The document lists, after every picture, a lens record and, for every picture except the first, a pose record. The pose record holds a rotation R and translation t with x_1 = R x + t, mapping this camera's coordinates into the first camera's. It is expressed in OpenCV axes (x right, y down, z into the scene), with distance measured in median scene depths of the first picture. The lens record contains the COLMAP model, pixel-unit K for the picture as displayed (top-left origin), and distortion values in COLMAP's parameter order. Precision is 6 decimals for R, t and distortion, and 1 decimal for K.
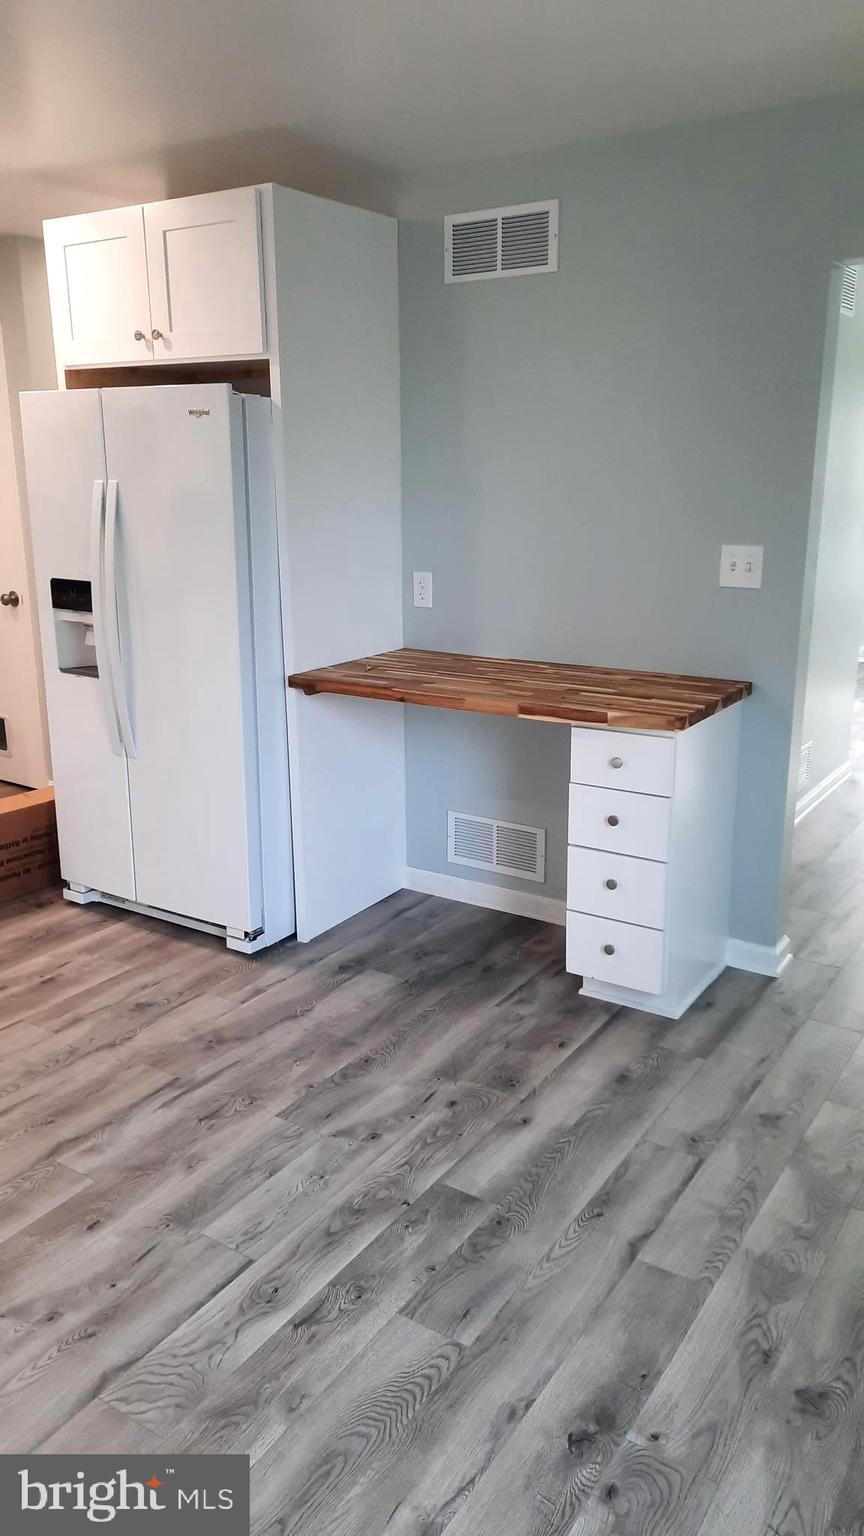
lens RADIAL K [[1121.9, 0, 432.0], [0, 1121.9, 768.0], [0, 0, 1]] dist [0.073534, -0.082229]
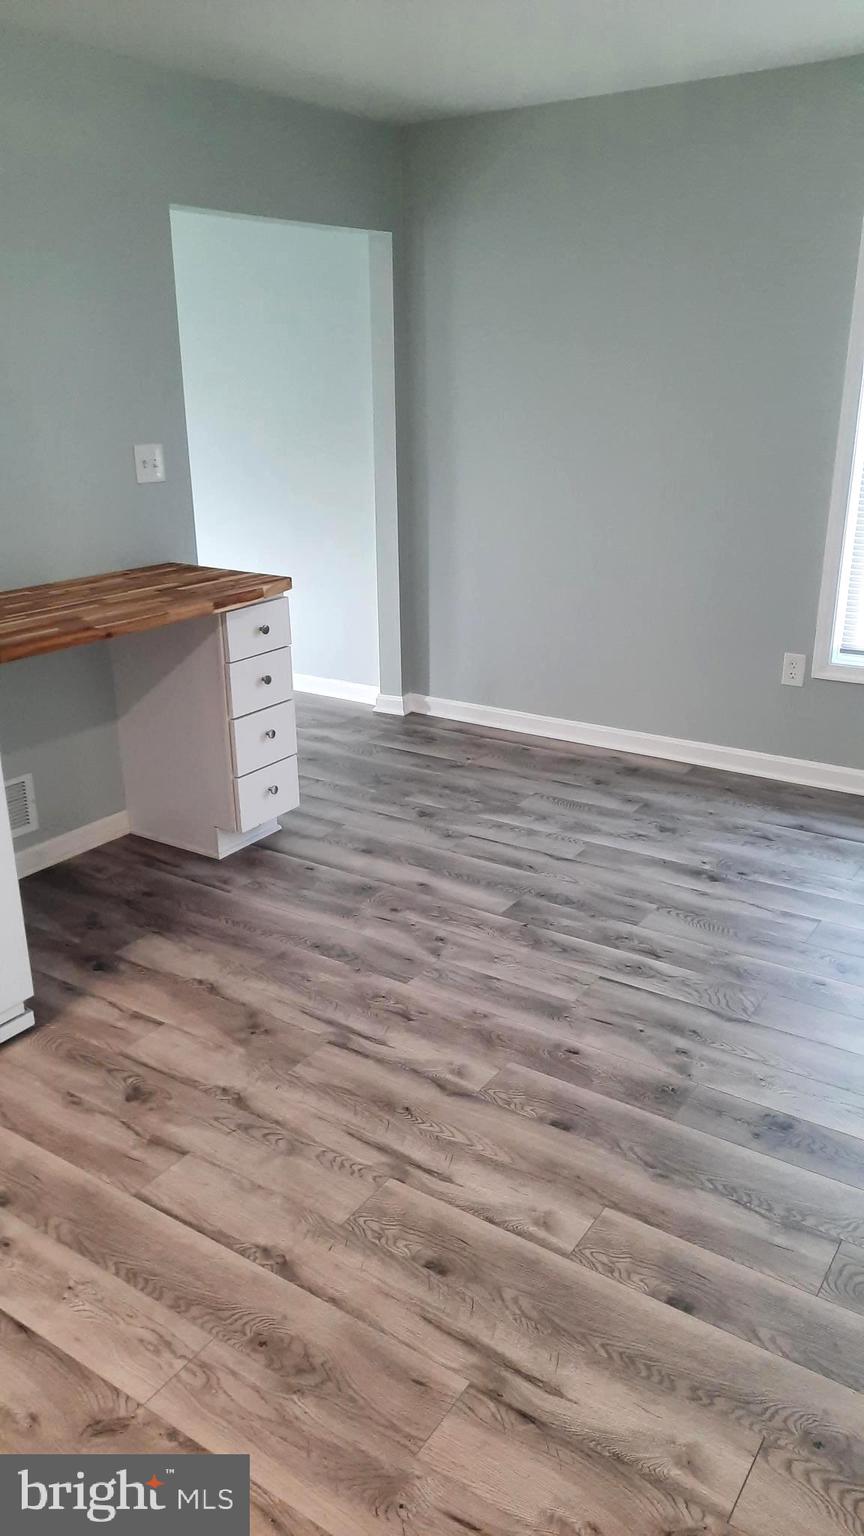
lens RADIAL K [[1121.9, 0, 432.0], [0, 1121.9, 768.0], [0, 0, 1]] dist [0.073534, -0.082229]
pose [[0.009948, -0.324538, 0.945820, -1.073507], [0.271852, 0.911119, 0.309772, -0.204369], [-0.962288, 0.254042, 0.097290, 0.804436]]
